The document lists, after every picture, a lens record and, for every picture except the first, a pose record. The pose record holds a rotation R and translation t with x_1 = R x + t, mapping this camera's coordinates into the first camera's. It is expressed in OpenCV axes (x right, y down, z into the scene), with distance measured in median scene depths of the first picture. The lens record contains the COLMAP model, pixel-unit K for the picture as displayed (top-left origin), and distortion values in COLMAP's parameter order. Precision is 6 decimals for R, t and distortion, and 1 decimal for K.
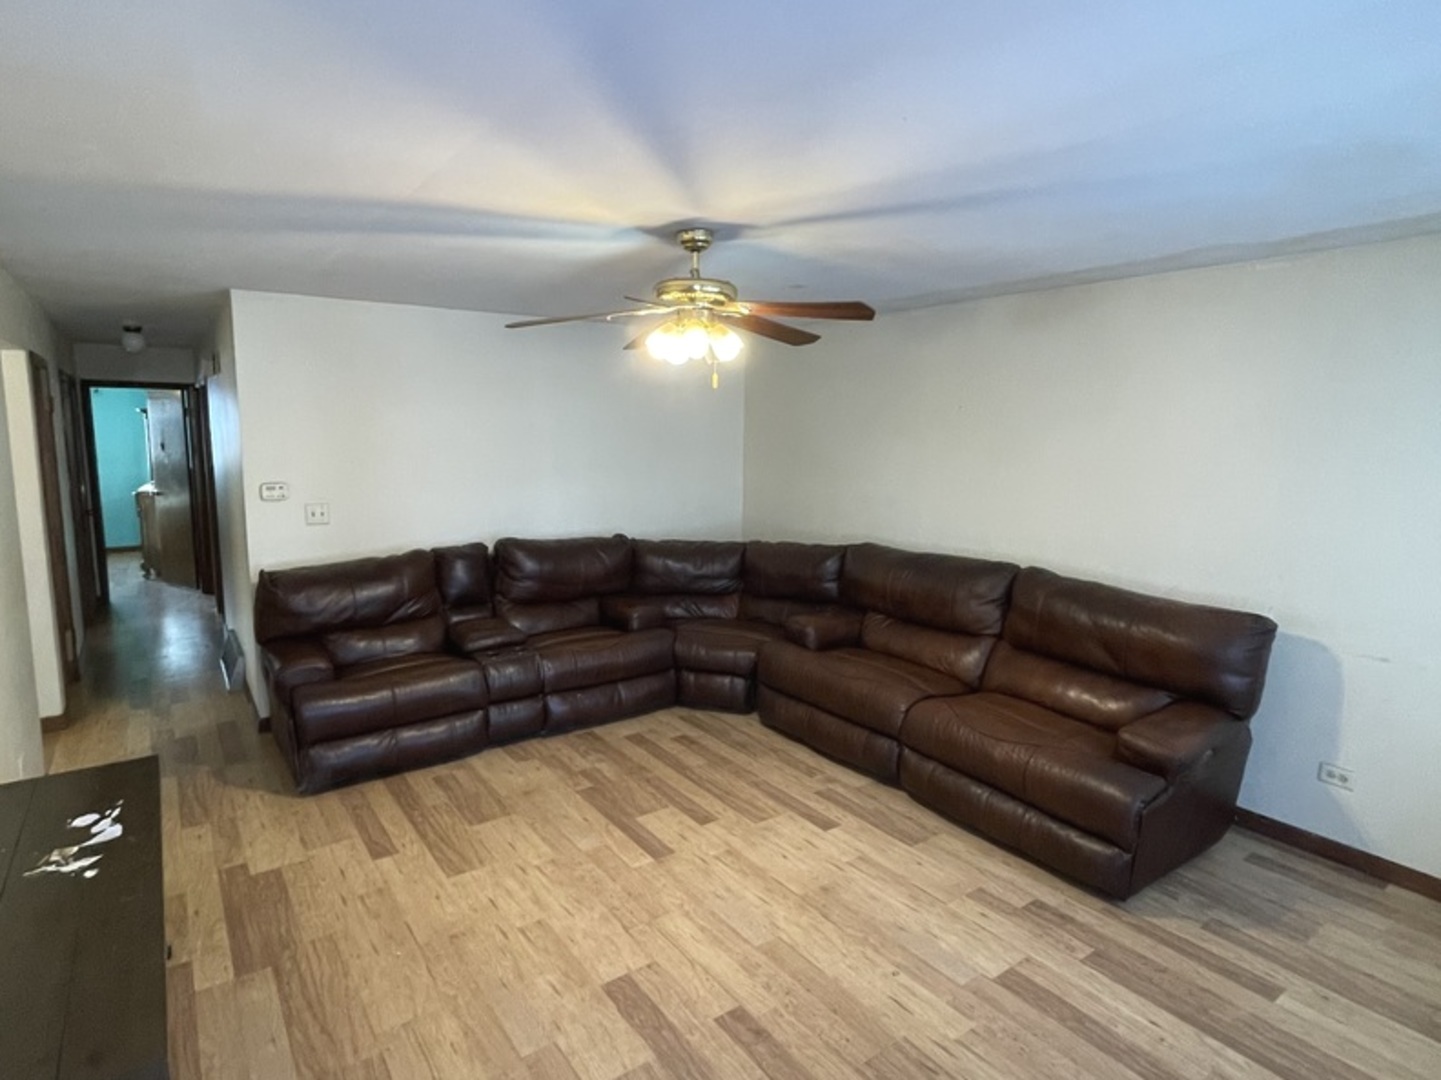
lens RADIAL K [[791.9, 0, 718.4], [0, 791.9, 536.1], [0, 0, 1]] dist [-0.018308, 0.000318]
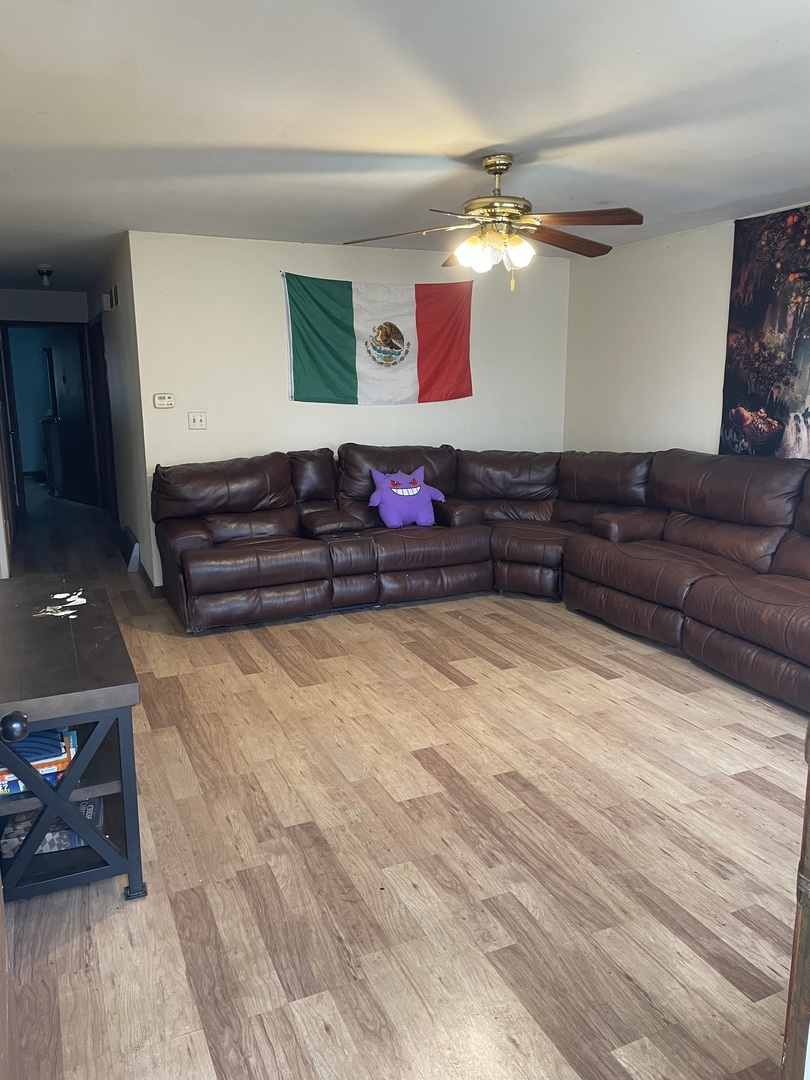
lens RADIAL K [[805.4, 0, 405.0], [0, 805.4, 540.0], [0, 0, 1]] dist [0.084381, -0.129252]
pose [[0.979962, 0.023616, -0.197779, 0.070076], [-0.011340, 0.997951, 0.062974, 0.091249], [0.198861, -0.059470, 0.978222, -0.210575]]
